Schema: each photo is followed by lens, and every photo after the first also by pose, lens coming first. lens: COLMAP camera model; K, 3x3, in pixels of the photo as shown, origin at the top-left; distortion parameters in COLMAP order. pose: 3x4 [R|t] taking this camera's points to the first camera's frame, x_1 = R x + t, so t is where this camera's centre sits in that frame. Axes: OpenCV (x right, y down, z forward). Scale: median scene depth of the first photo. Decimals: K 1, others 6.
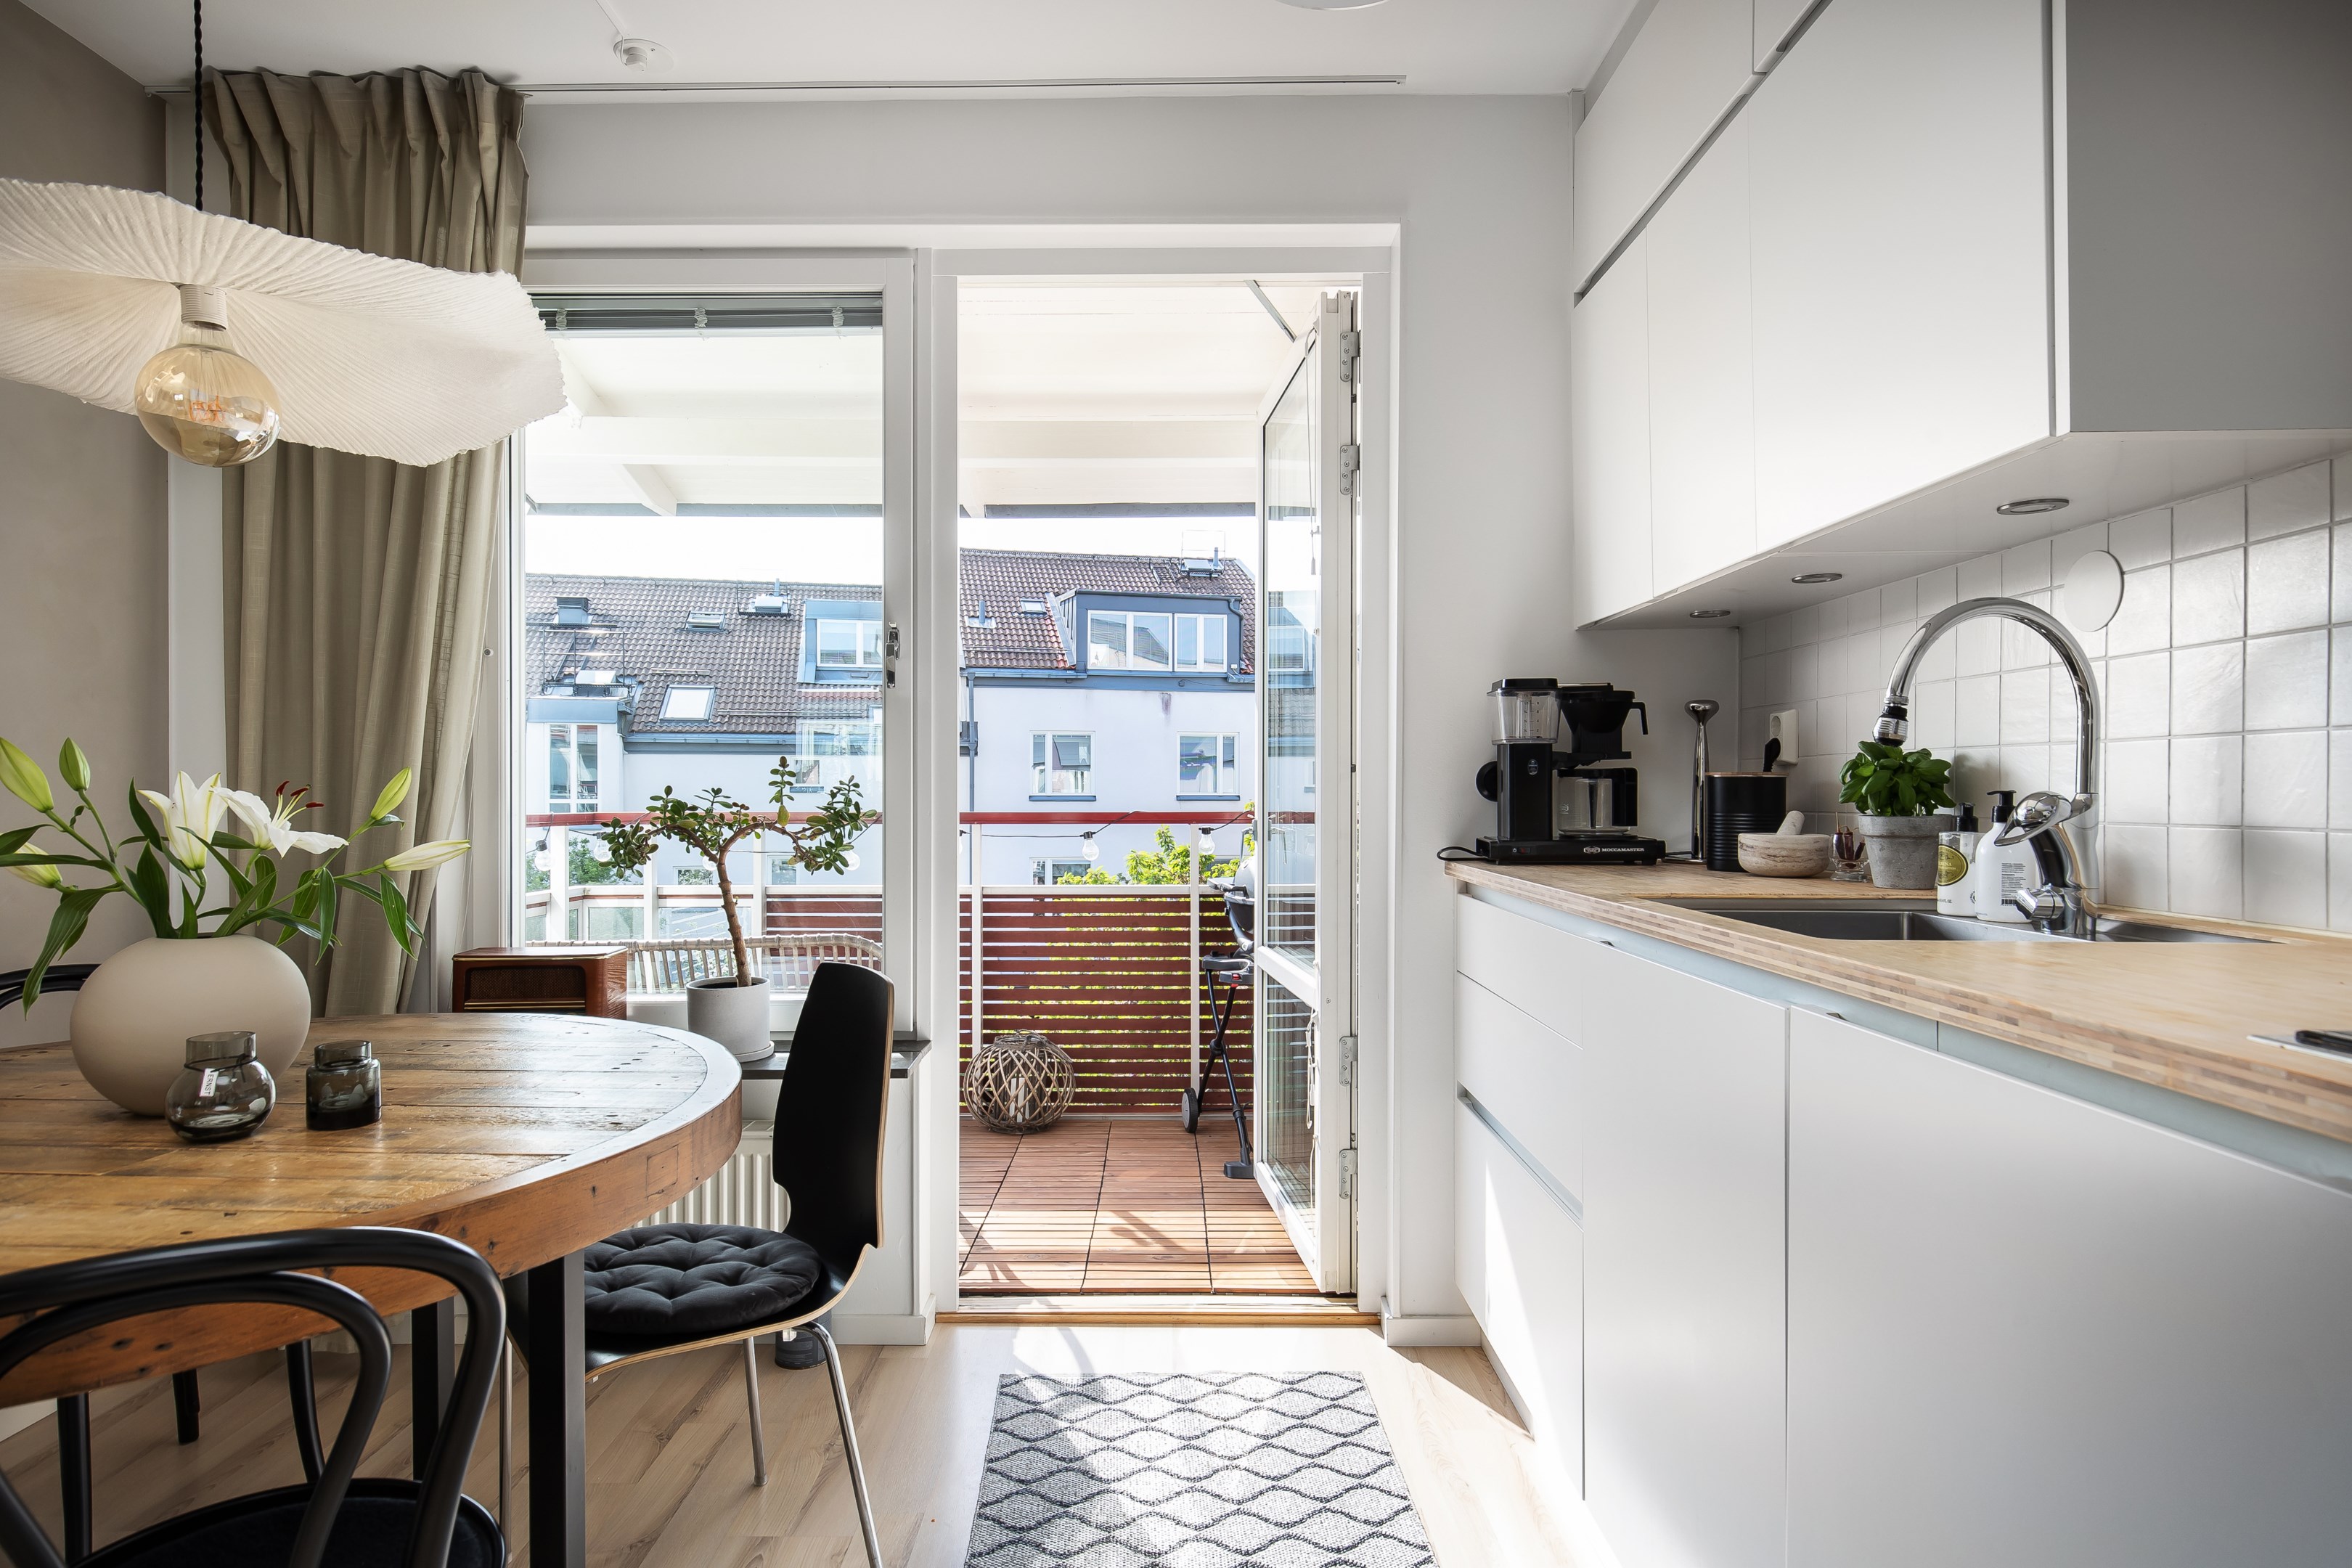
lens RADIAL K [[1312.4, 0, 1161.2], [0, 1312.4, 795.2], [0, 0, 1]] dist [0.002877, -0.000340]
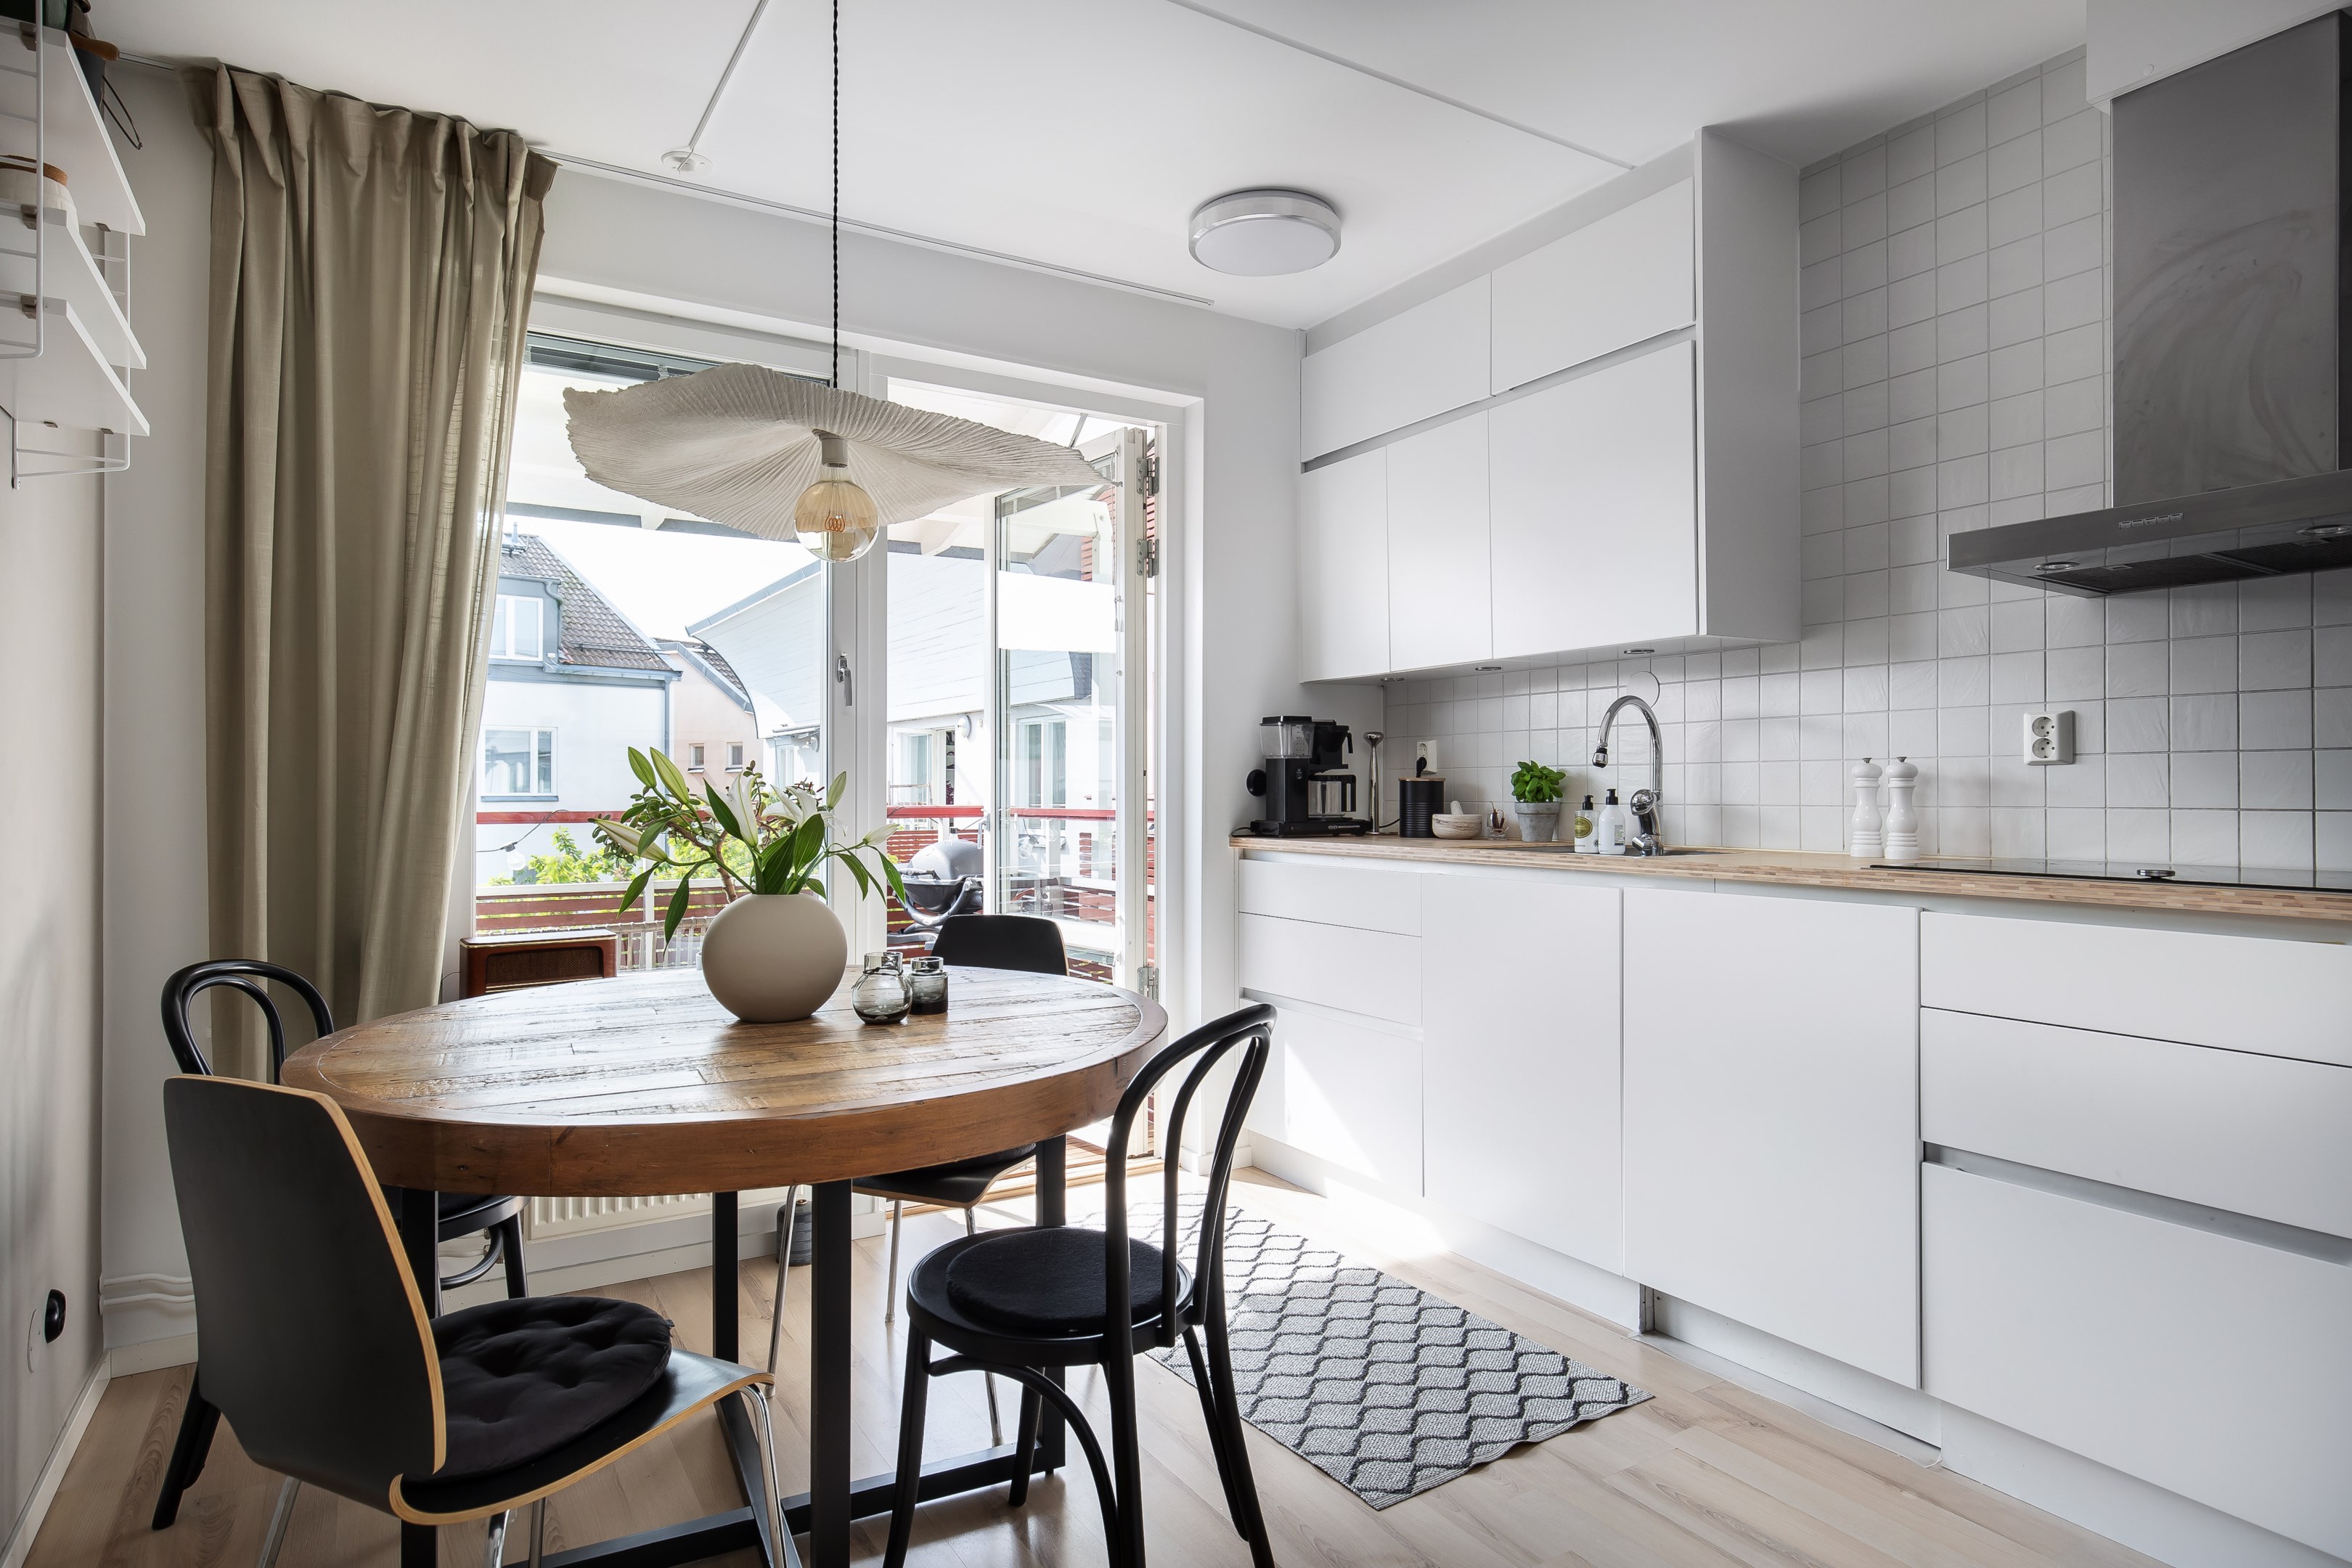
lens RADIAL K [[1312.4, 0, 1195.1], [0, 1312.4, 776.0], [0, 0, 1]] dist [0.002877, -0.000340]
pose [[0.844847, 0.005112, 0.534983, -0.615896], [0.002610, 0.999903, -0.013676, 0.001954], [-0.535001, 0.012951, 0.844752, -0.220968]]
